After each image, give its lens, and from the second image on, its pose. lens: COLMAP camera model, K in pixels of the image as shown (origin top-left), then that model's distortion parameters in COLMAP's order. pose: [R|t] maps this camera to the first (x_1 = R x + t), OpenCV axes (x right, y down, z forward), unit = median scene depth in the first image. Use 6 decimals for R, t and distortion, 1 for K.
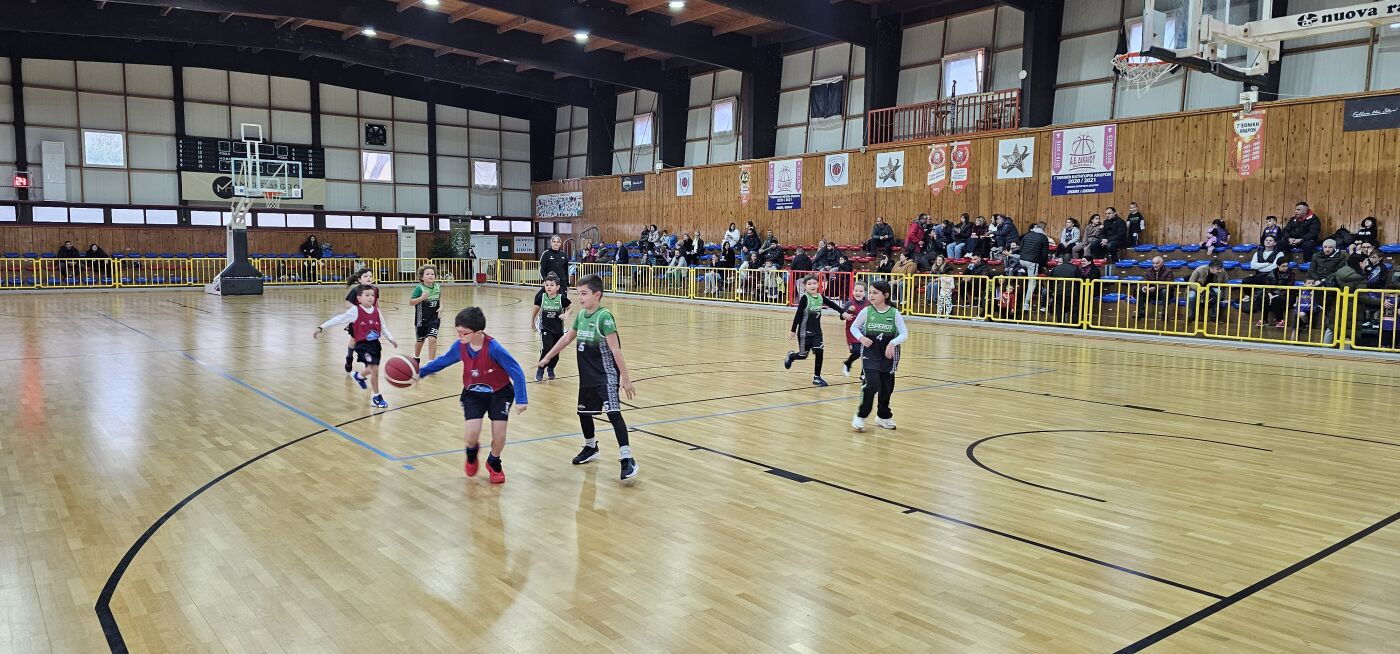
lens RADIAL K [[942.2, 0, 691.3], [0, 942.2, 322.4], [0, 0, 1]] dist [0.071489, -0.055648]
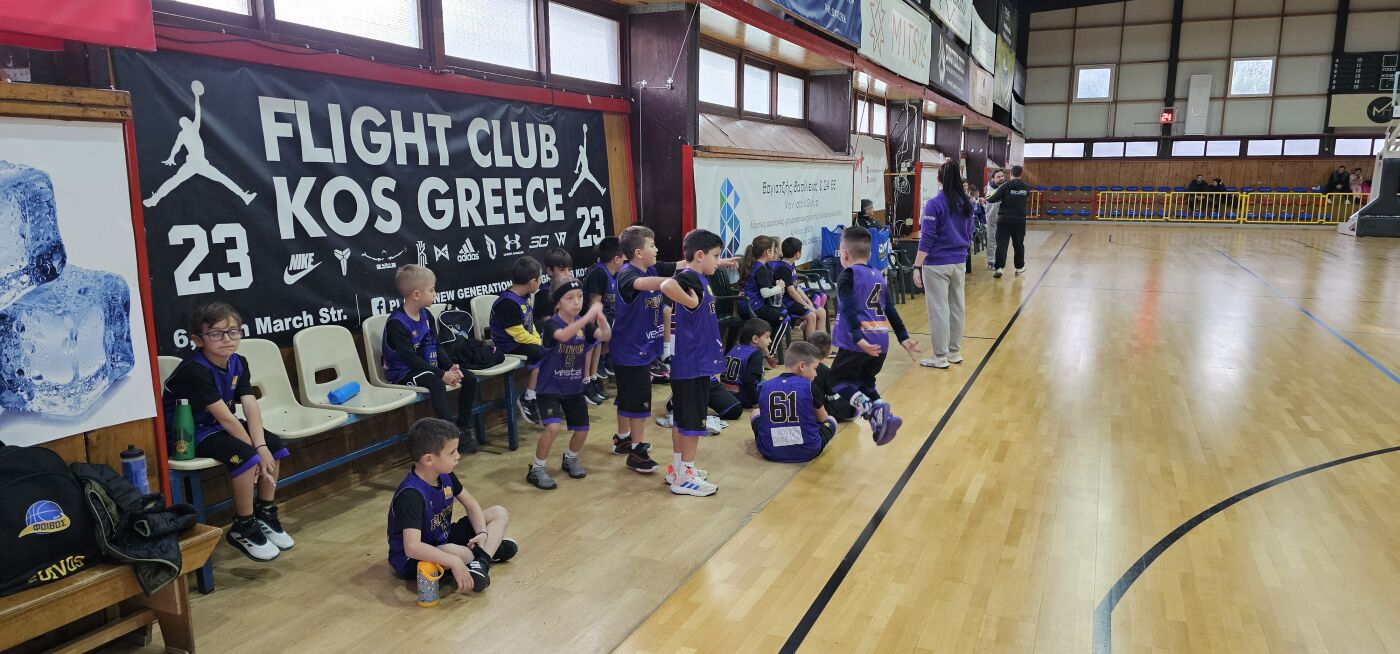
lens RADIAL K [[942.2, 0, 694.8], [0, 942.2, 331.9], [0, 0, 1]] dist [0.071489, -0.055648]
pose [[0.485778, 0.141076, -0.862622, -0.017632], [-0.074673, 0.989979, 0.119852, -0.002460], [0.870887, 0.006193, 0.491445, 0.046892]]
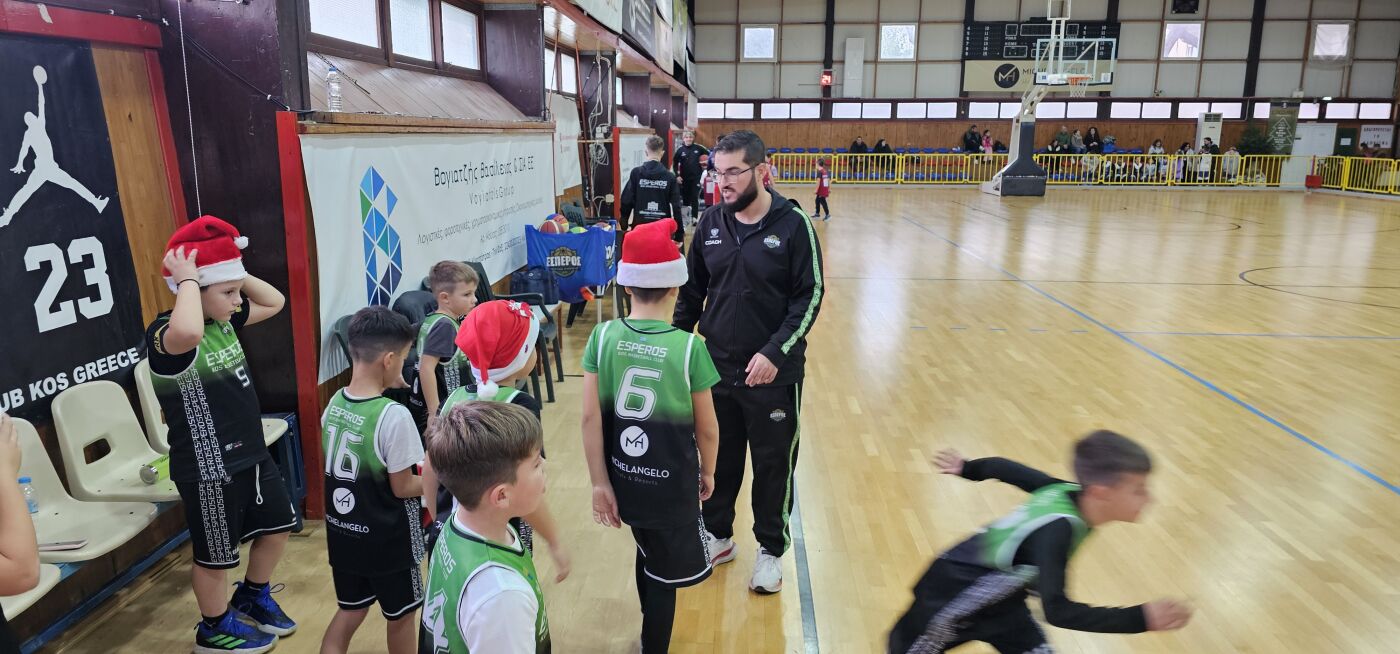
lens RADIAL K [[942.2, 0, 687.2], [0, 942.2, 317.9], [0, 0, 1]] dist [0.071489, -0.055648]
pose [[0.750665, 0.126068, -0.648544, -0.098081], [-0.054987, 0.990142, 0.128824, -0.011743], [0.658391, -0.061042, 0.750197, 0.096290]]
